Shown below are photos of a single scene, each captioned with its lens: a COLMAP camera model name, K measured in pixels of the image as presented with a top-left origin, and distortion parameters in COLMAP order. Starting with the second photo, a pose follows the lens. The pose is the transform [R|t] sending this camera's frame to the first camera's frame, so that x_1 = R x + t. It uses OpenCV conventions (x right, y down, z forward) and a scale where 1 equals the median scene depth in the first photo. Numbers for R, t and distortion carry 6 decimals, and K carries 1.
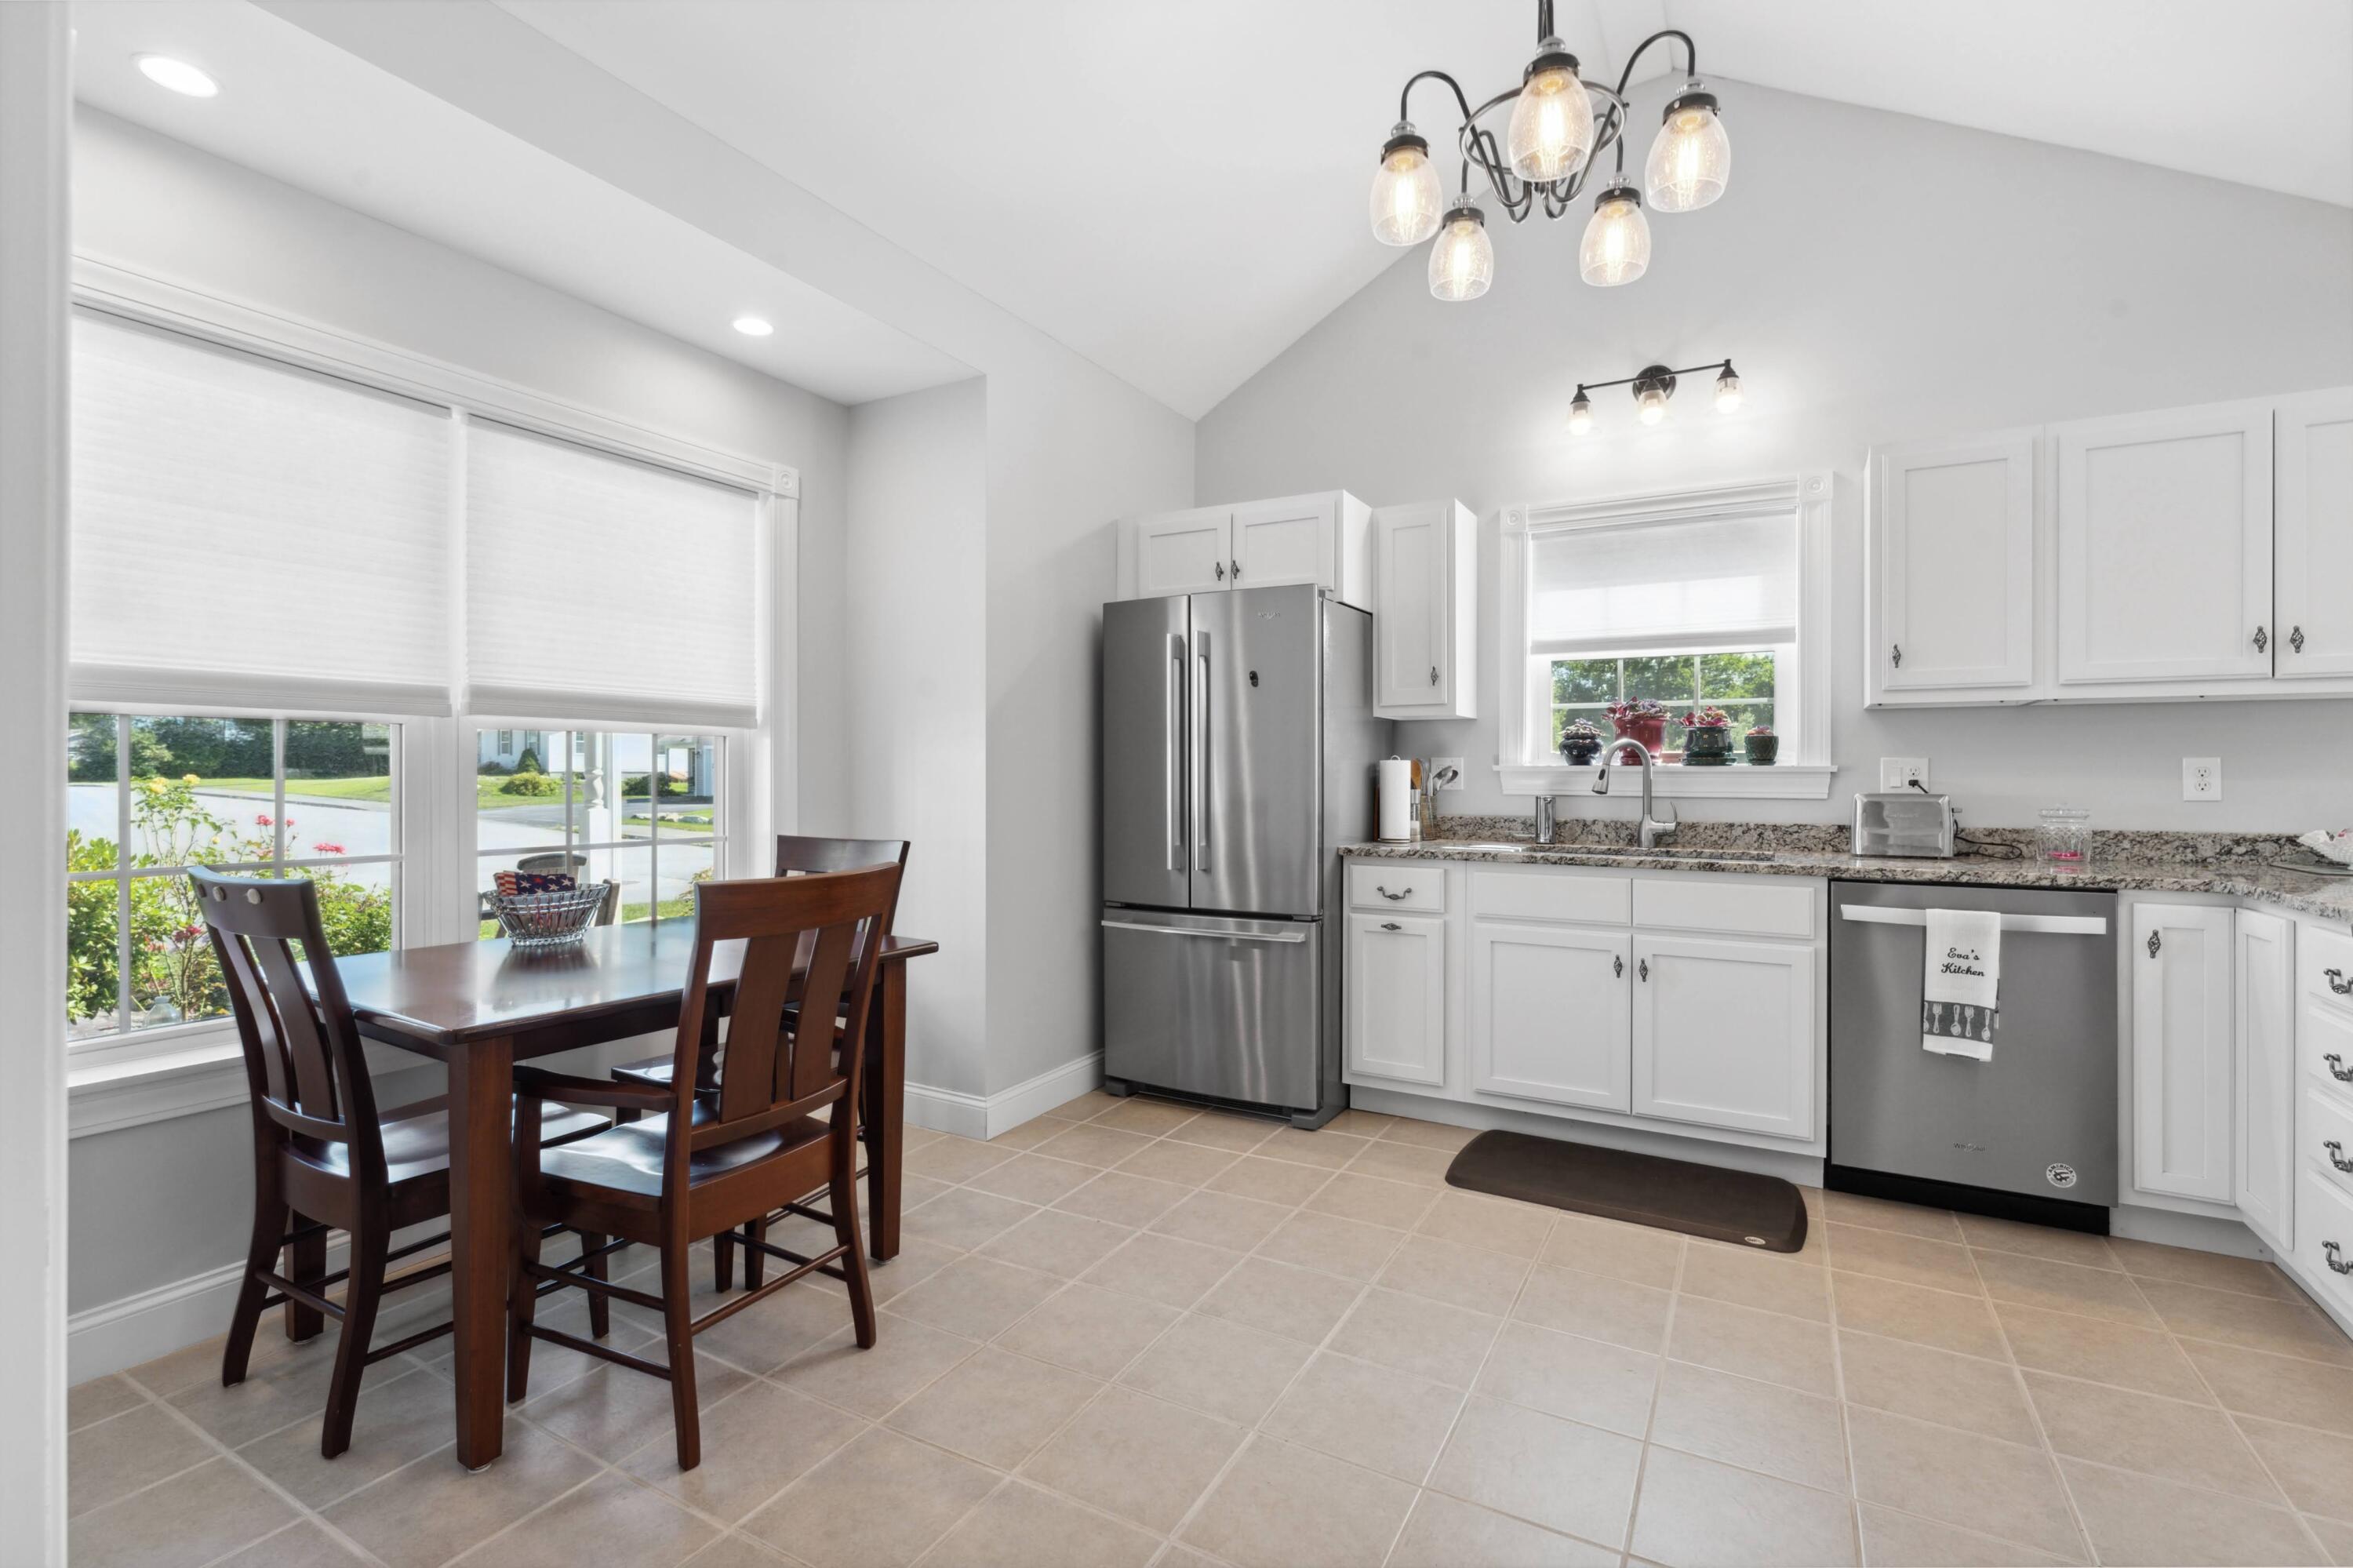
lens RADIAL K [[1057.0, 0, 1185.3], [0, 1057.0, 774.6], [0, 0, 1]] dist [-0.001827, 0.001063]
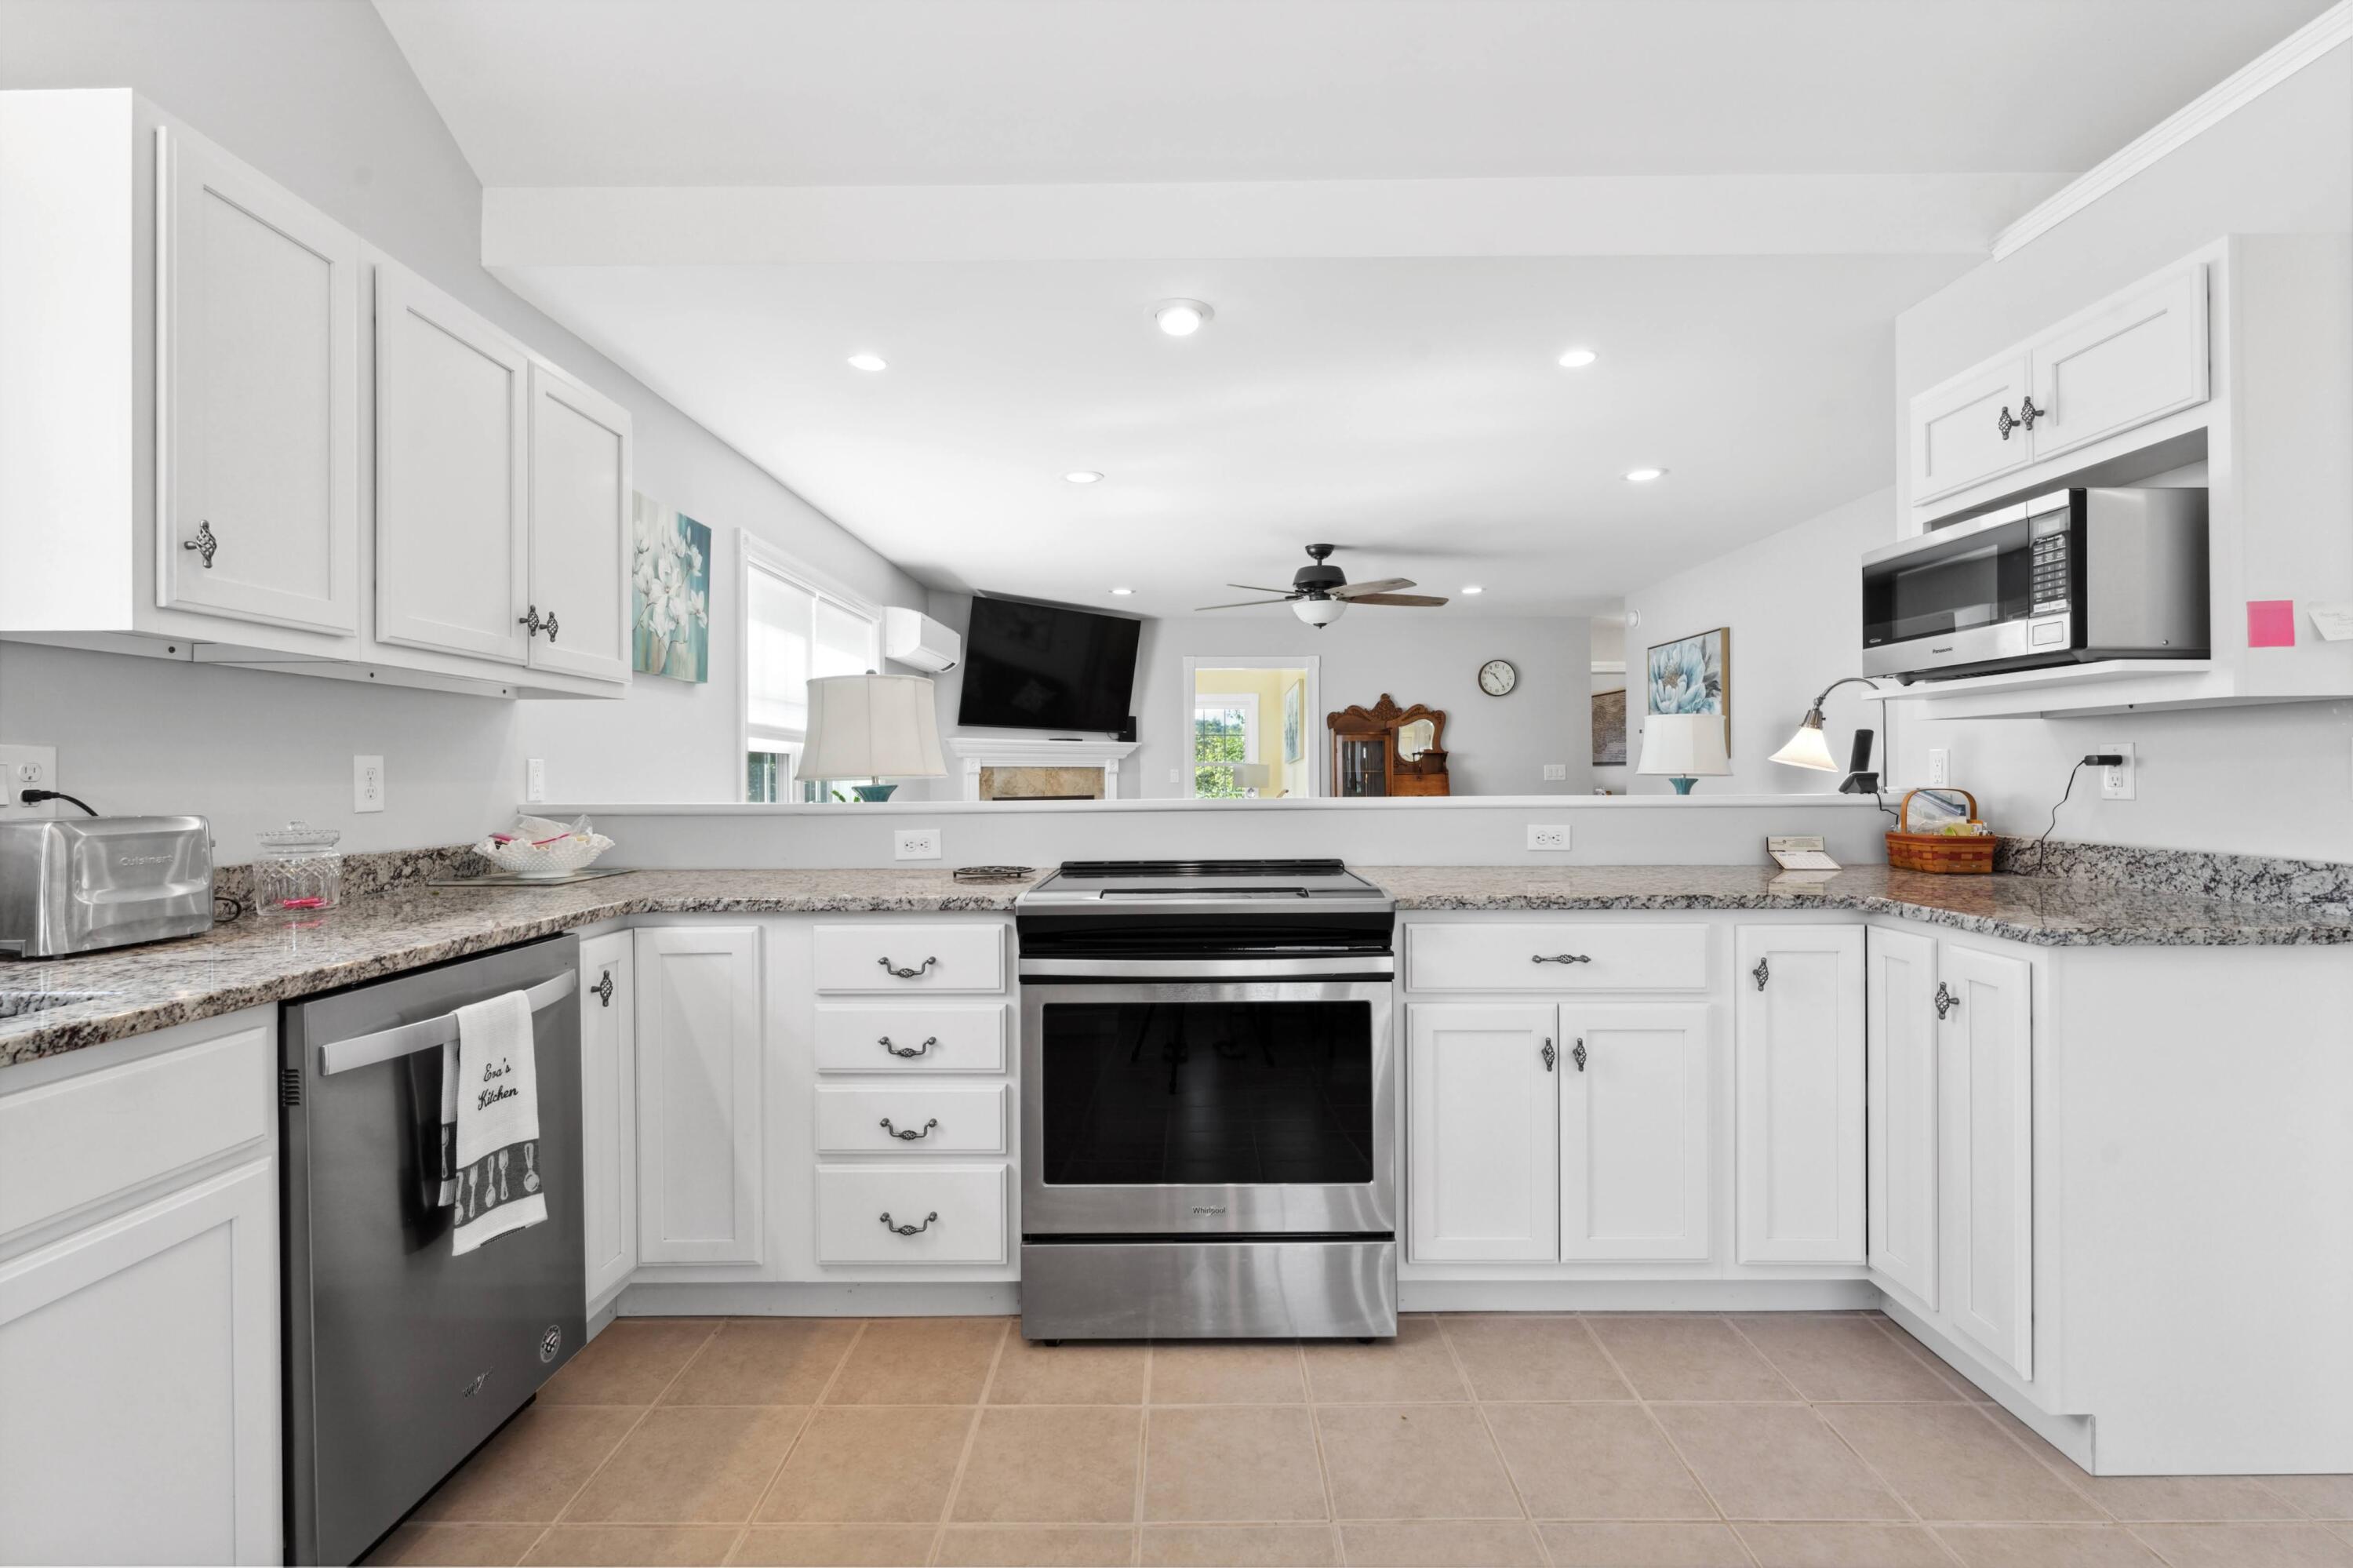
lens RADIAL K [[1057.0, 0, 1179.6], [0, 1057.0, 777.3], [0, 0, 1]] dist [-0.001827, 0.001063]
pose [[-0.482073, -0.000564, 0.876131, 0.006102], [0.003882, 0.999989, 0.002780, -0.000082], [-0.876123, 0.004741, -0.482065, 0.840716]]
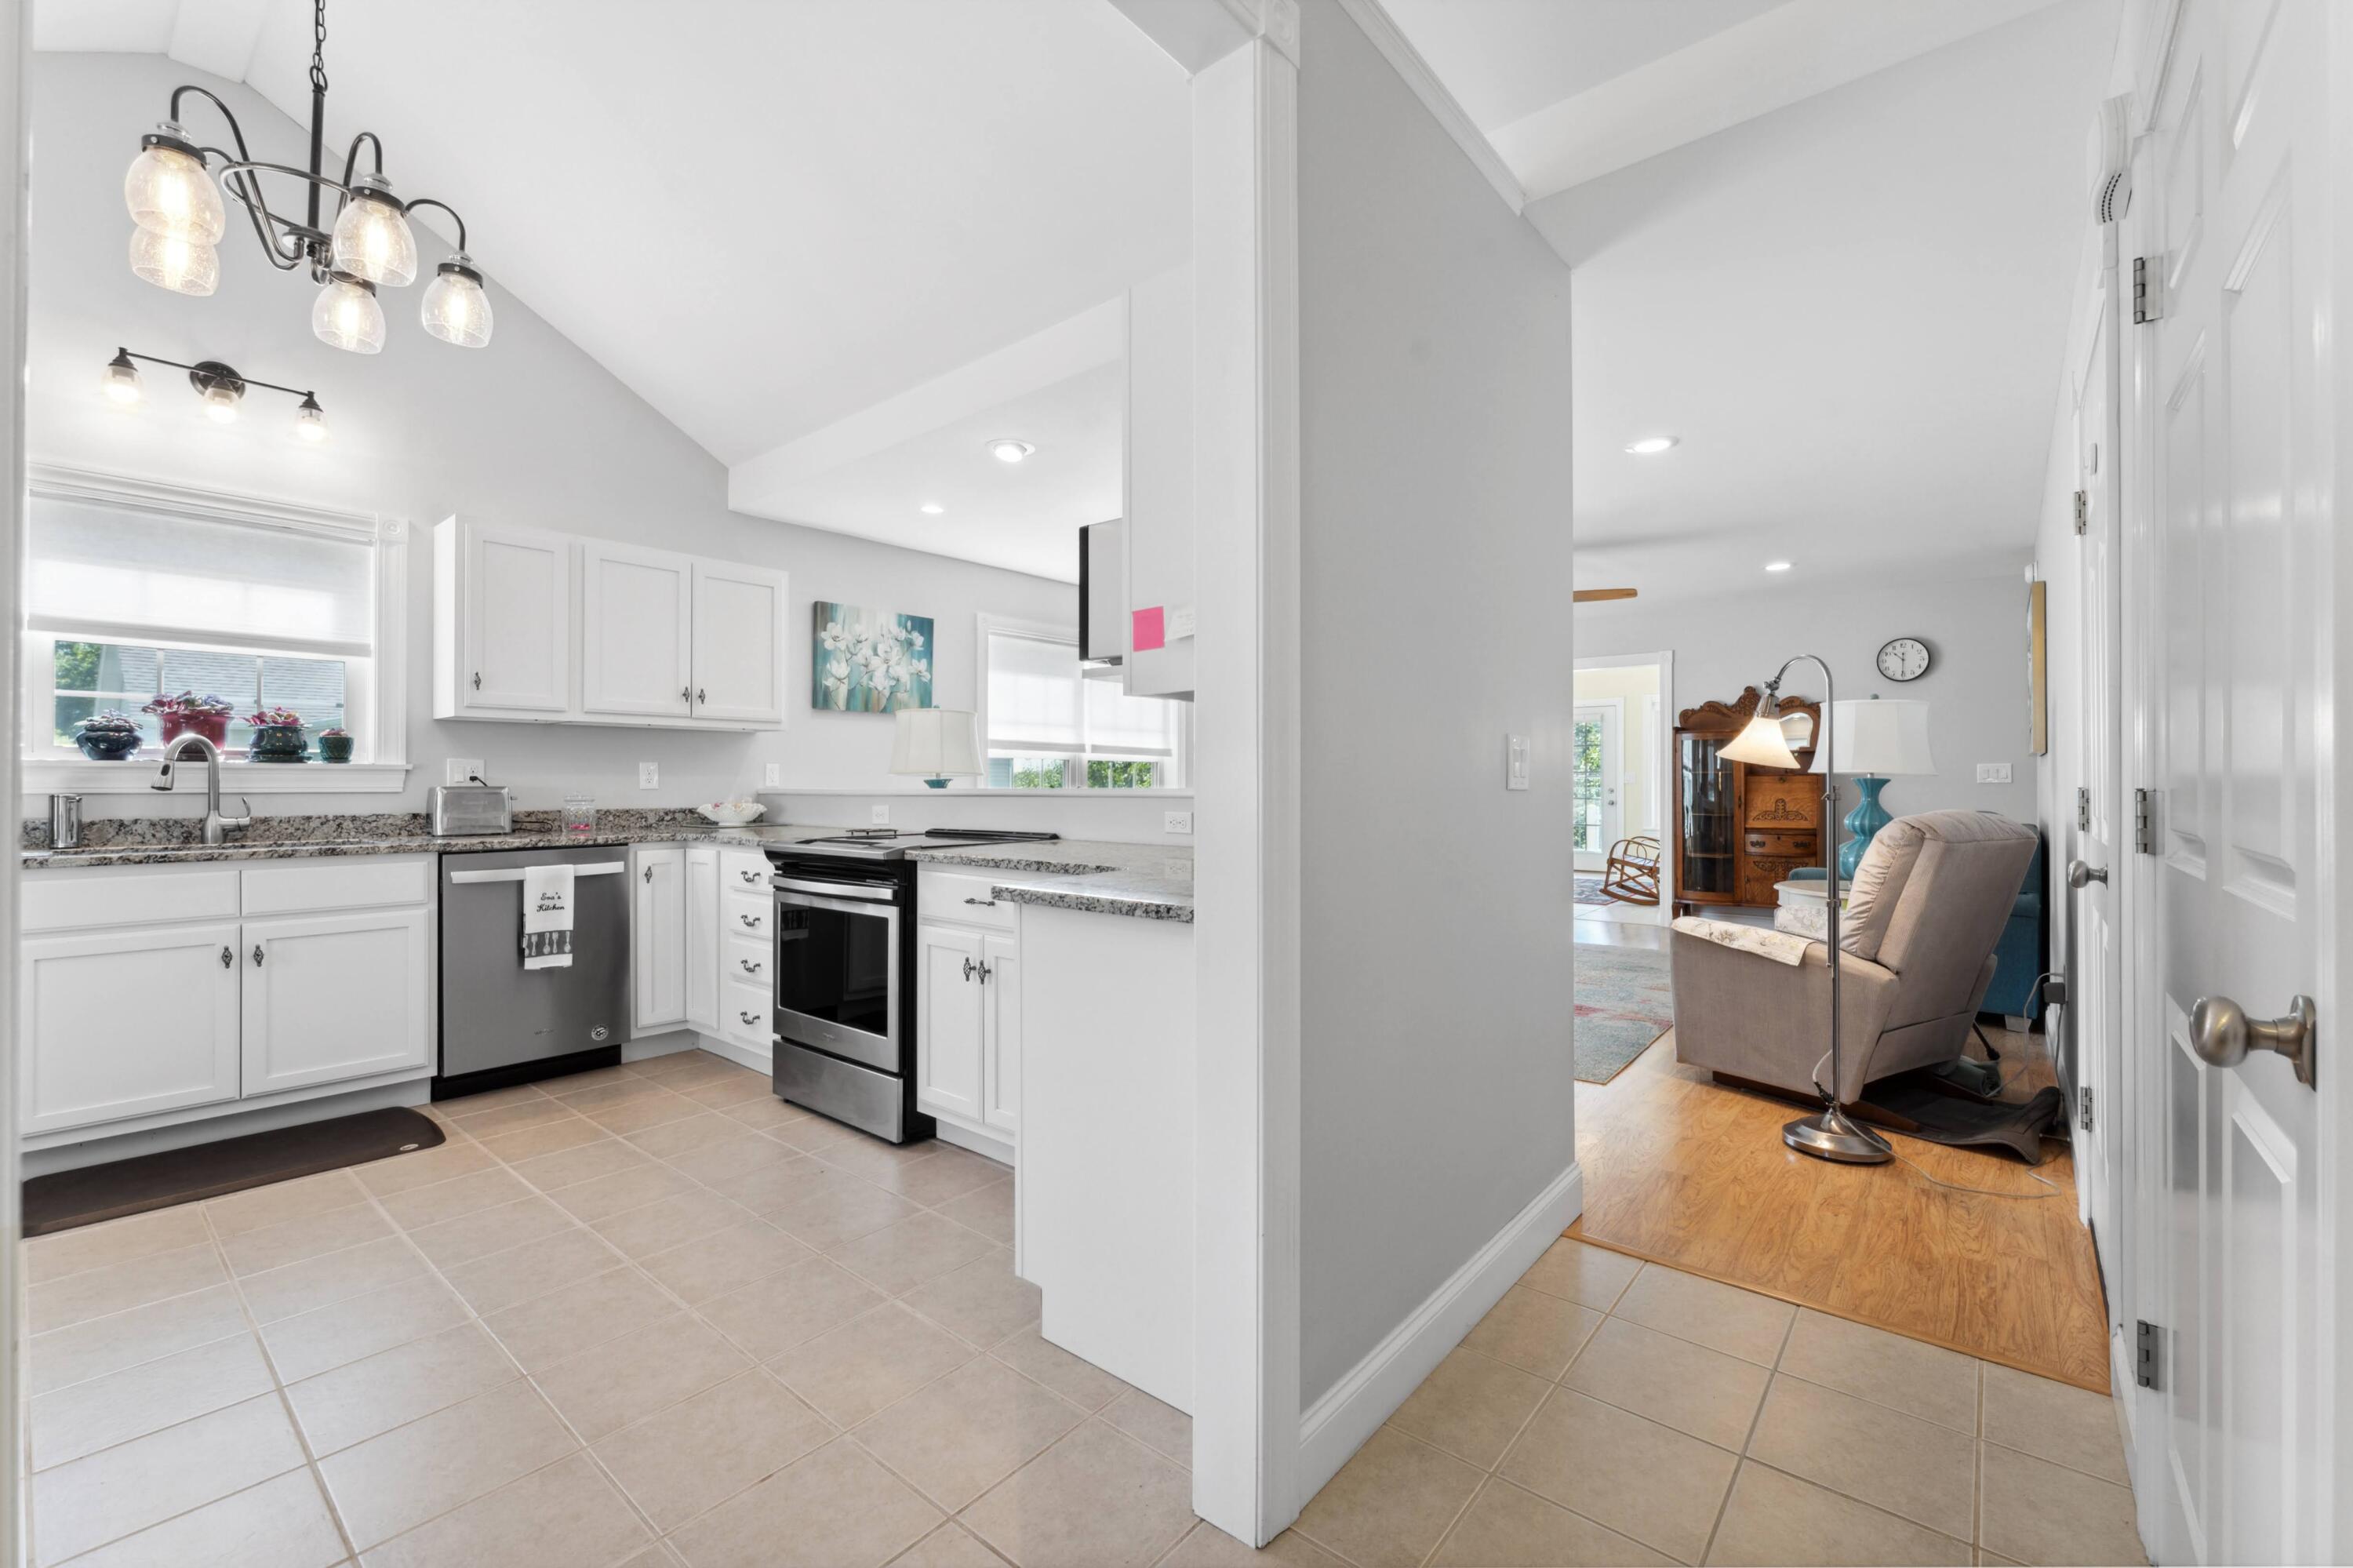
lens RADIAL K [[978.4, 0, 1188.7], [0, 978.4, 776.2], [0, 0, 1]] dist [-0.004480, -0.000043]
pose [[0.182239, 0.003365, 0.983248, -0.357930], [0.000801, 0.999993, -0.003571, 0.011063], [-0.983254, 0.001439, 0.182235, -0.088795]]
